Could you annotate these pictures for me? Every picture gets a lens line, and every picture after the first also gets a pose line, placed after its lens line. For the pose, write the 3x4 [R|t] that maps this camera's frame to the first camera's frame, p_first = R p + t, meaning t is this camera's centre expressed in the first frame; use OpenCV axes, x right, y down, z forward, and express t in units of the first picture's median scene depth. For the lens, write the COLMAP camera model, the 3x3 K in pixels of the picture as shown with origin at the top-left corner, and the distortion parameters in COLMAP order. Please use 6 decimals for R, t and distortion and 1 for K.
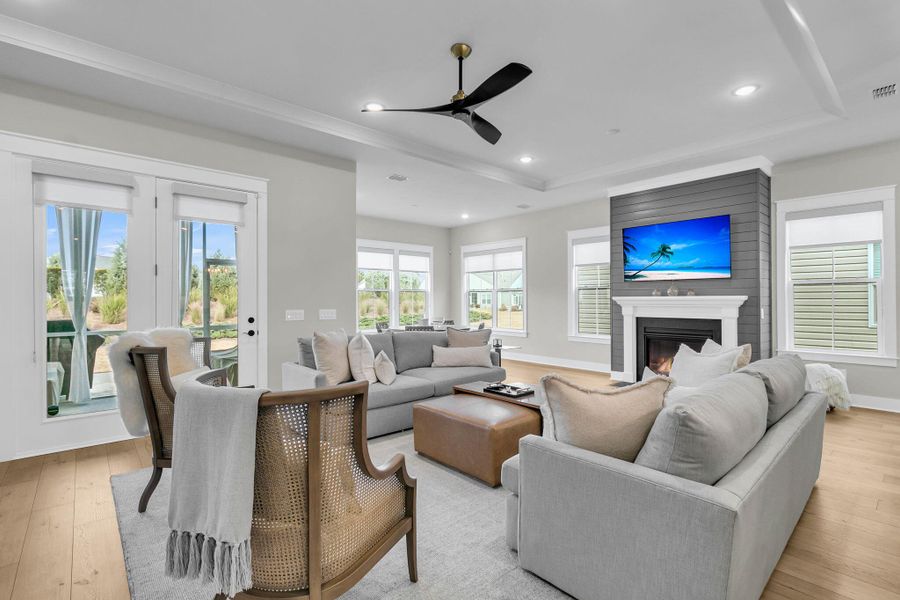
lens RADIAL K [[420.6, 0, 458.9], [0, 420.6, 301.7], [0, 0, 1]] dist [0.001213, 0.000600]
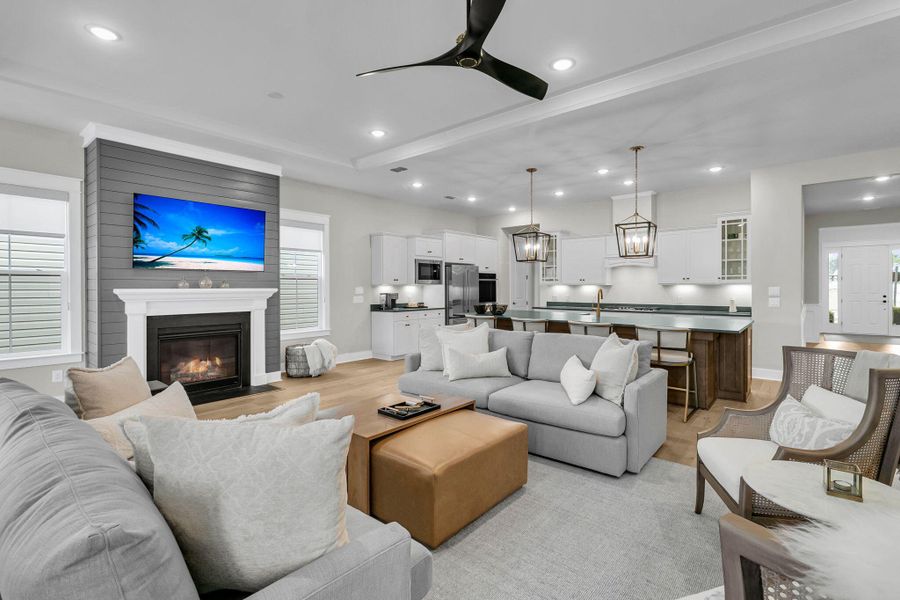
lens RADIAL K [[412.0, 0, 453.9], [0, 412.0, 287.9], [0, 0, 1]] dist [-0.000547, 0.000086]
pose [[-0.130735, -0.000670, 0.991417, -0.407860], [0.005716, 0.999983, 0.001429, -0.012885], [-0.991401, 0.005854, -0.130729, 0.612470]]
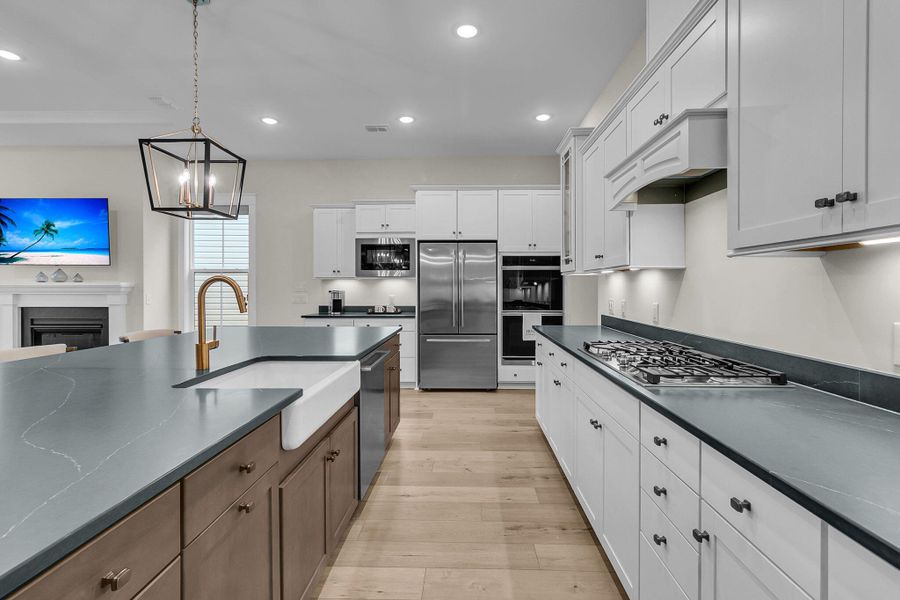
lens RADIAL K [[418.8, 0, 456.2], [0, 418.8, 292.1], [0, 0, 1]] dist [0.002720, 0.000479]
pose [[0.686346, -0.004873, 0.727259, 0.447814], [0.000126, 0.999978, 0.006582, 0.002701], [-0.727275, -0.004426, 0.686332, -0.212104]]
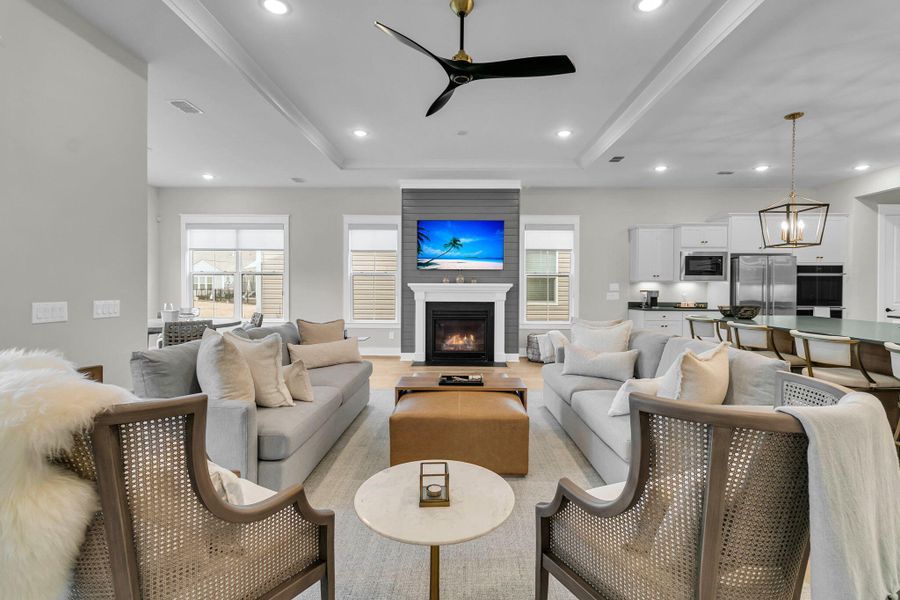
lens RADIAL K [[412.0, 0, 453.9], [0, 412.0, 287.9], [0, 0, 1]] dist [-0.000547, 0.000086]
pose [[0.685337, 0.003061, 0.728220, -0.348827], [-0.004254, 0.999991, -0.000199, 0.000191], [-0.728214, -0.002961, 0.685343, 0.225439]]
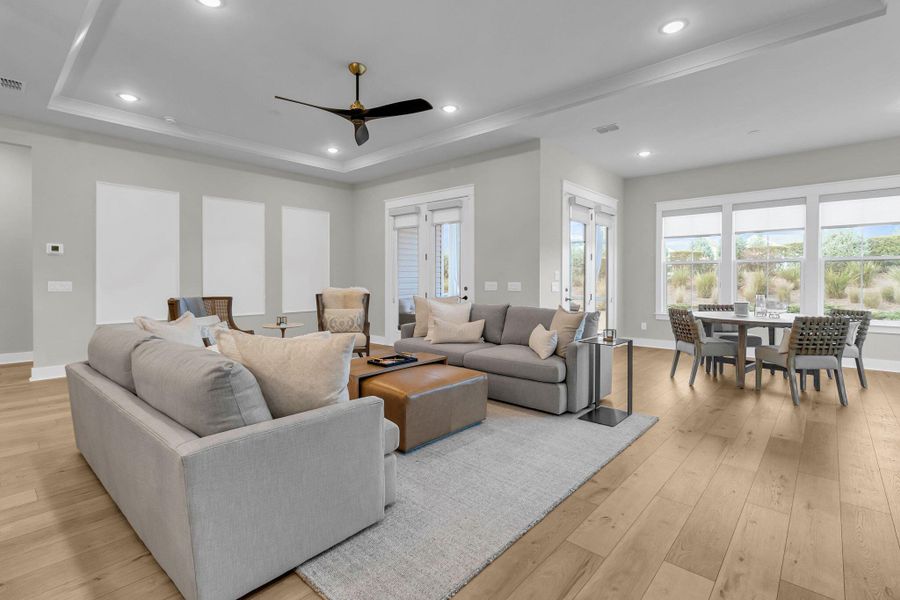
lens RADIAL K [[418.4, 0, 453.9], [0, 418.4, 289.1], [0, 0, 1]] dist [0.001793, 0.000555]
pose [[0.108967, 0.032250, -0.993522, 0.689026], [-0.005404, 0.999478, 0.031850, 0.001336], [0.994031, 0.001898, 0.109085, 0.627212]]
